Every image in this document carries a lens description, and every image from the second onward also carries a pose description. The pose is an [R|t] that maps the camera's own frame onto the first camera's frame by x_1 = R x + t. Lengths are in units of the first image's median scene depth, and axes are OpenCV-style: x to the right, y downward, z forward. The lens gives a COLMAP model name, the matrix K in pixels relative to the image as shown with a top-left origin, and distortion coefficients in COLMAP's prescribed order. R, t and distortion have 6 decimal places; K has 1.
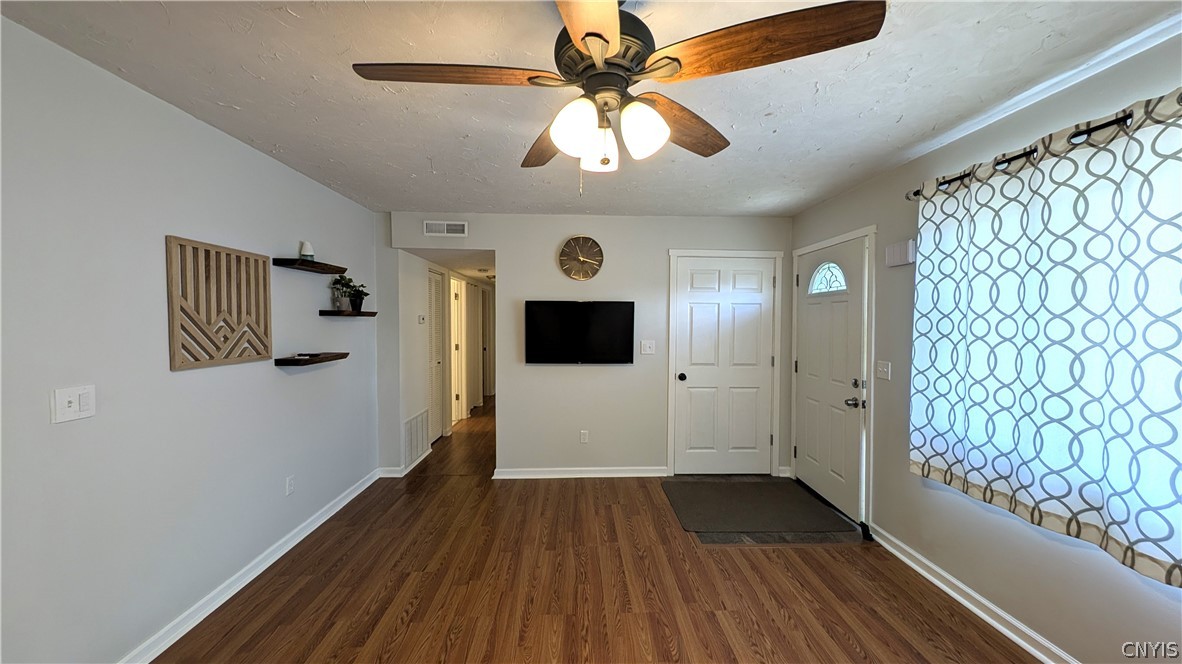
lens RADIAL K [[416.1, 0, 590.6], [0, 416.1, 331.2], [0, 0, 1]] dist [0.012030, -0.007646]
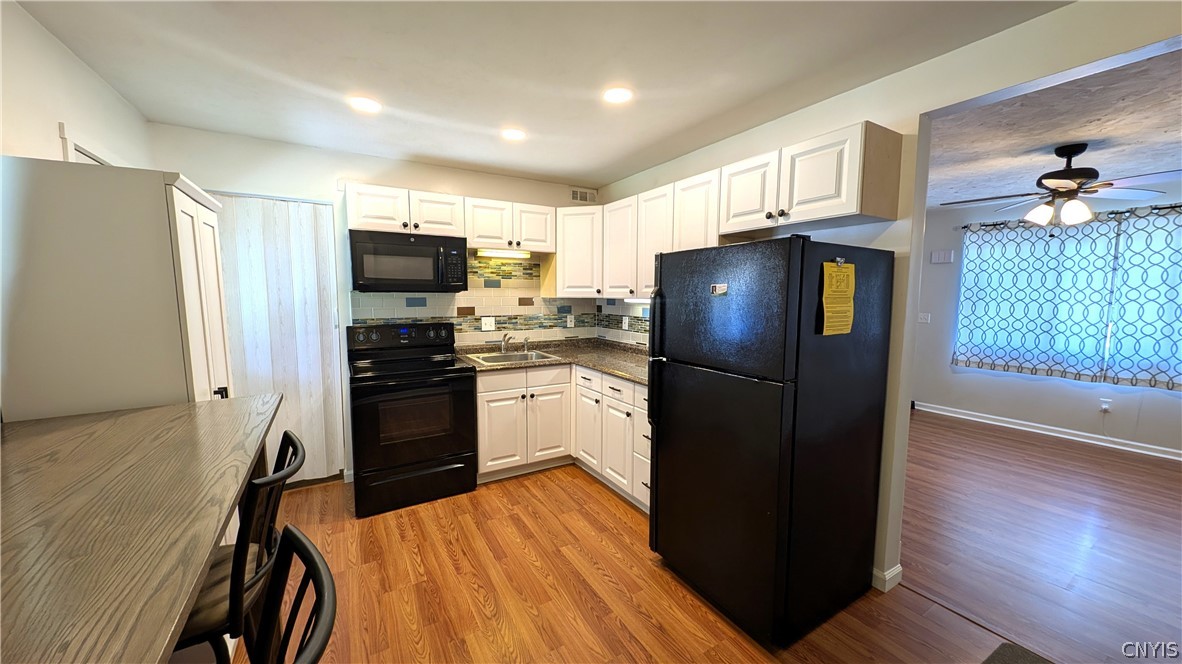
lens RADIAL K [[417.7, 0, 594.7], [0, 417.7, 331.0], [0, 0, 1]] dist [-0.001530, -0.000184]
pose [[0.872864, -0.042448, 0.486114, -1.760197], [0.008670, 0.997401, 0.071526, 0.004165], [-0.487887, -0.058218, 0.870963, 0.096236]]
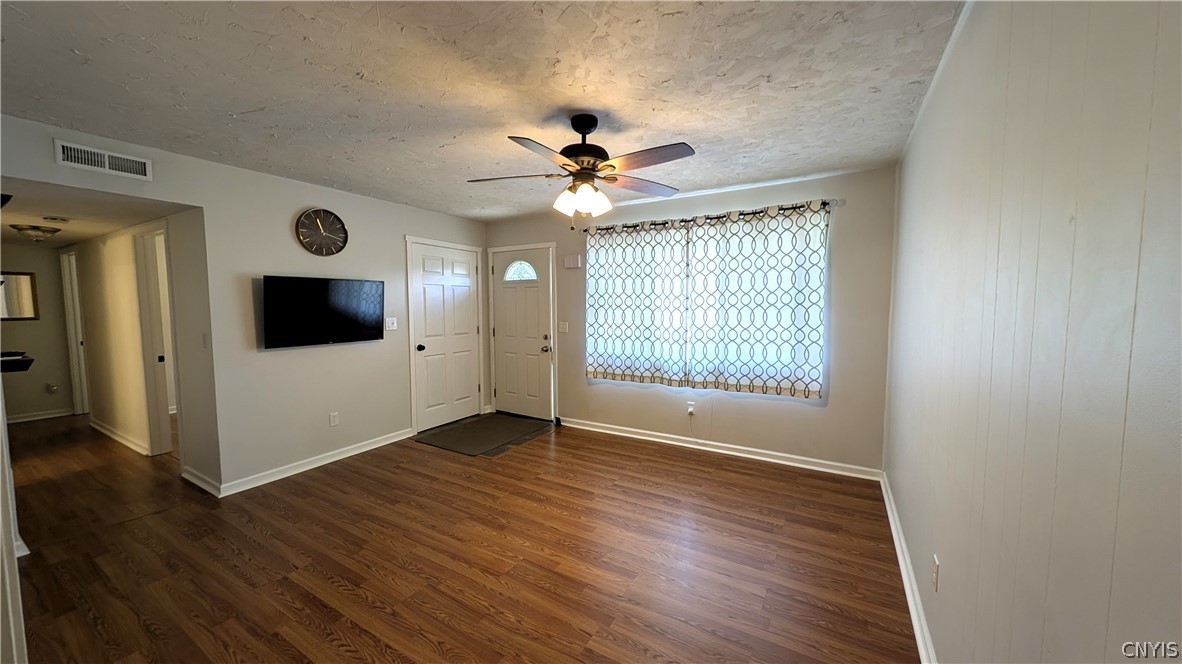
lens RADIAL K [[416.1, 0, 590.6], [0, 416.1, 331.2], [0, 0, 1]] dist [0.012030, -0.007646]
pose [[0.539787, -0.063808, 0.839380, -0.814617], [0.024112, 0.997886, 0.060351, 0.008666], [-0.841456, -0.012337, 0.540185, -0.041173]]
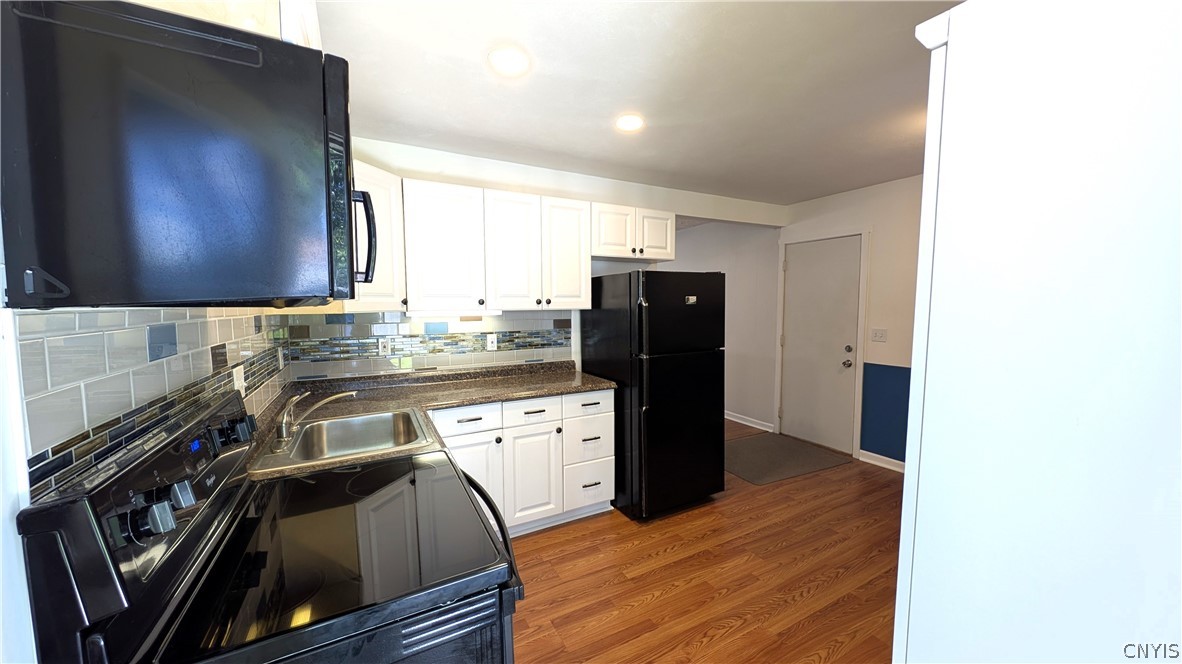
lens RADIAL K [[416.1, 0, 590.6], [0, 416.1, 331.2], [0, 0, 1]] dist [0.012030, -0.007646]
pose [[-0.445021, -0.060878, 0.893449, -2.863778], [0.024342, 0.996496, 0.080024, -0.093038], [-0.895189, 0.057361, -0.441979, 4.123447]]
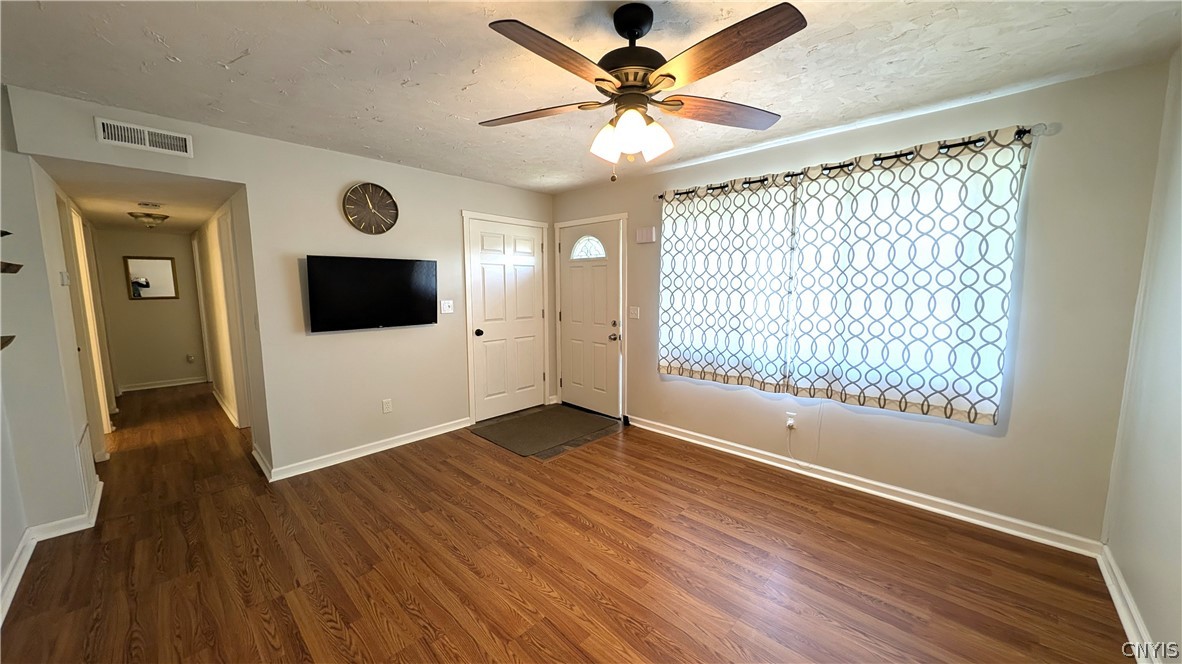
lens RADIAL K [[416.1, 0, 590.6], [0, 416.1, 331.2], [0, 0, 1]] dist [0.012030, -0.007646]
pose [[0.714351, -0.085675, 0.694523, -0.530968], [0.021719, 0.994713, 0.100367, 0.006849], [-0.699450, -0.056613, 0.712435, 0.047081]]
